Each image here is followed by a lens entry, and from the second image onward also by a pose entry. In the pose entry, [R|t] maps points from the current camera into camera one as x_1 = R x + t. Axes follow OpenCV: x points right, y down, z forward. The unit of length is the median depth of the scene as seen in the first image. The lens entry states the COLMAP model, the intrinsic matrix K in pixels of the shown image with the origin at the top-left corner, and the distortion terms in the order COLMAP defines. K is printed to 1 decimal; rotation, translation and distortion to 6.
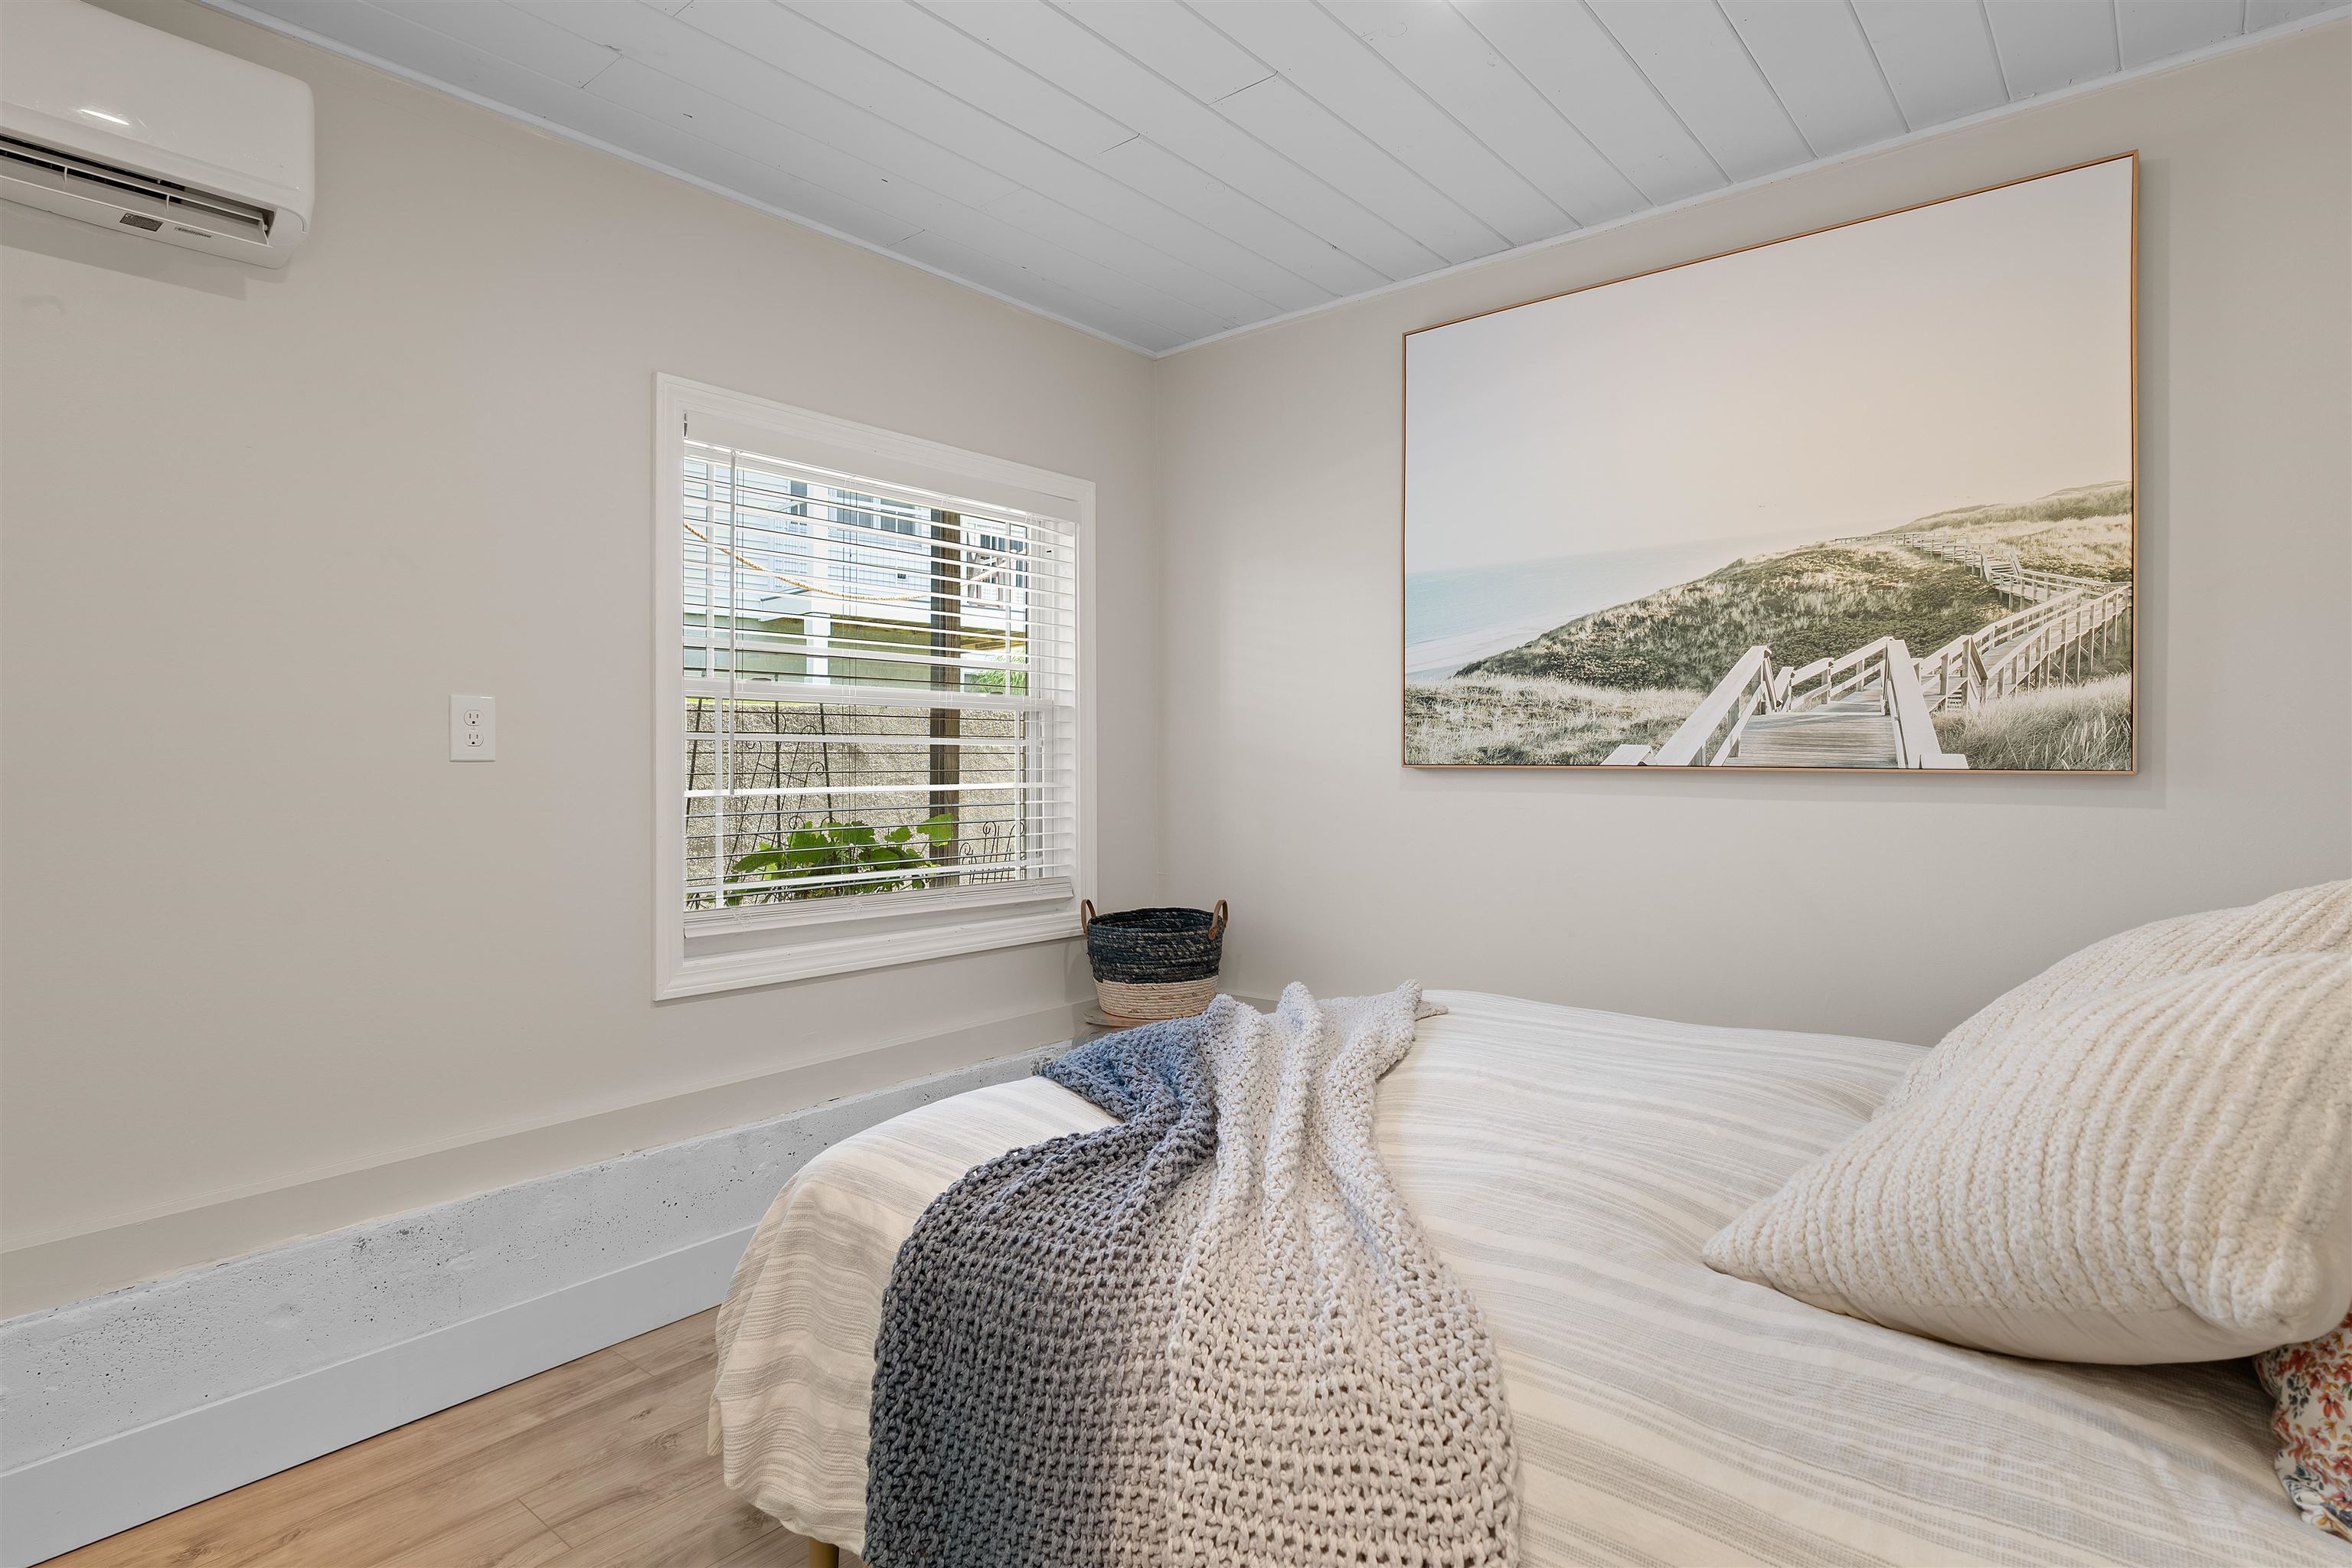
lens RADIAL K [[1237.7, 0, 1181.7], [0, 1237.7, 766.6], [0, 0, 1]] dist [-0.002316, 0.000463]
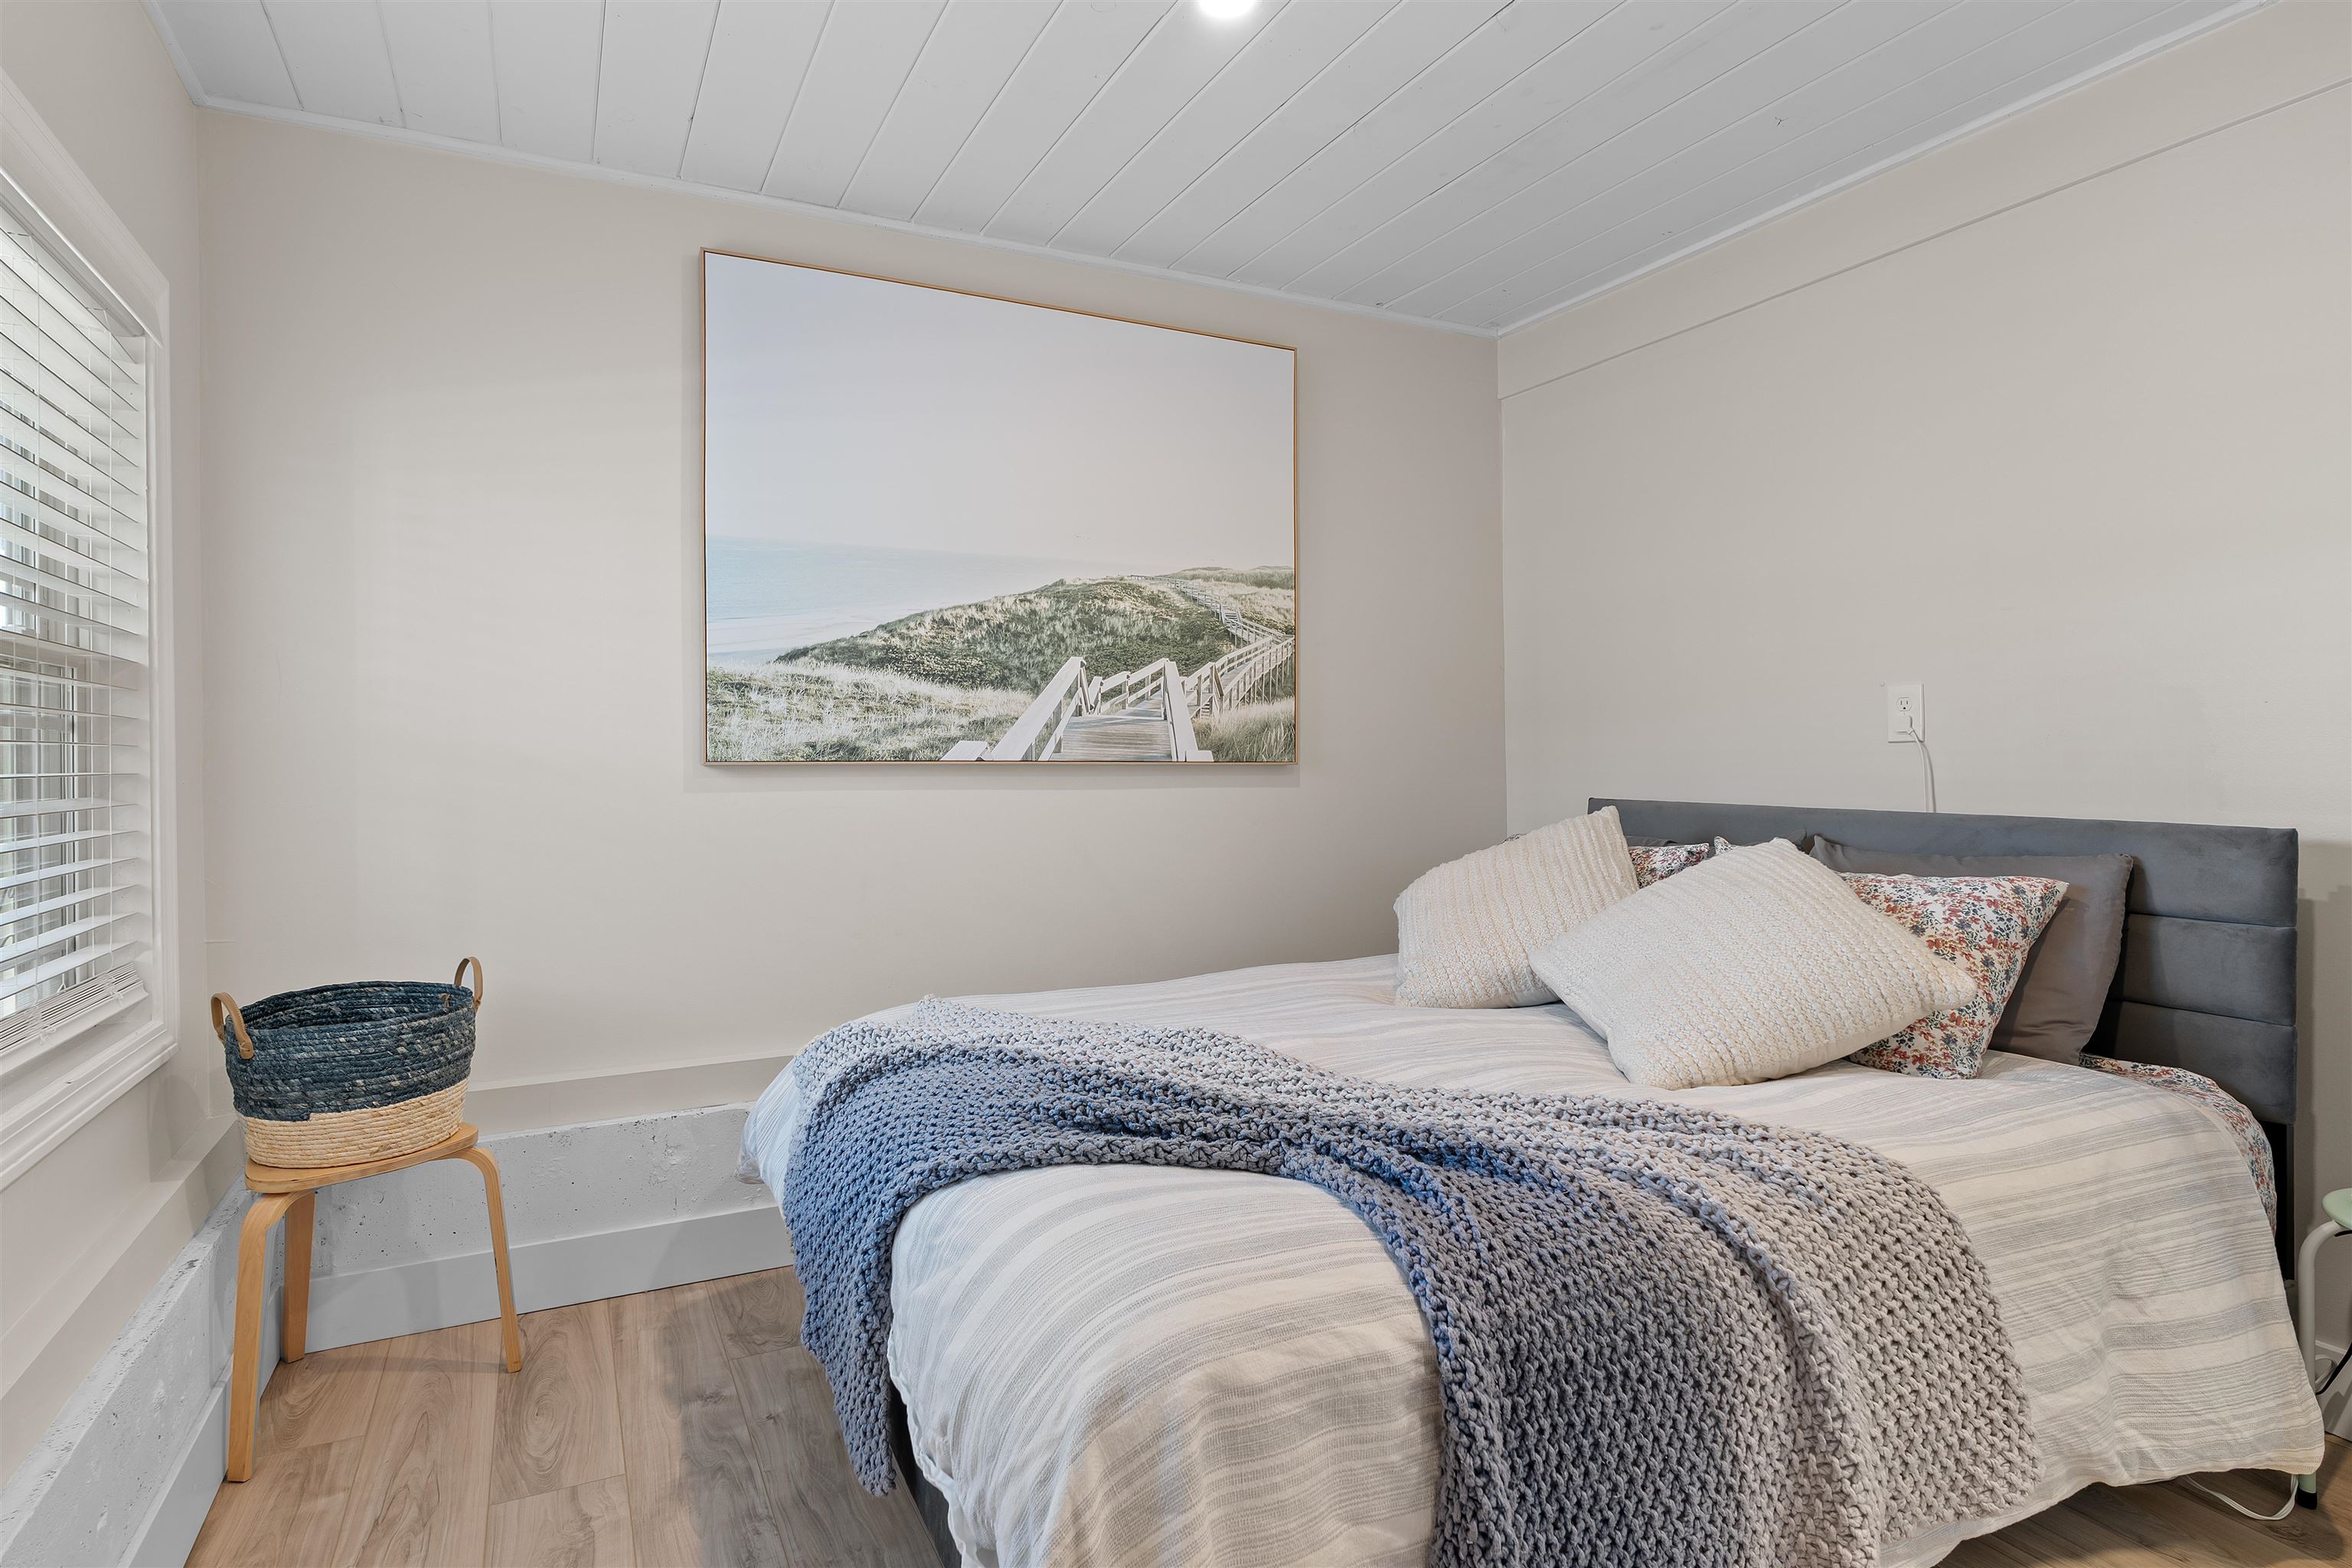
lens RADIAL K [[1237.7, 0, 1181.7], [0, 1237.7, 766.6], [0, 0, 1]] dist [-0.002316, 0.000463]
pose [[0.401240, -0.004570, 0.915961, -0.535364], [0.010838, 0.999941, 0.000242, 0.005748], [-0.915909, 0.009830, 0.401266, 0.430354]]
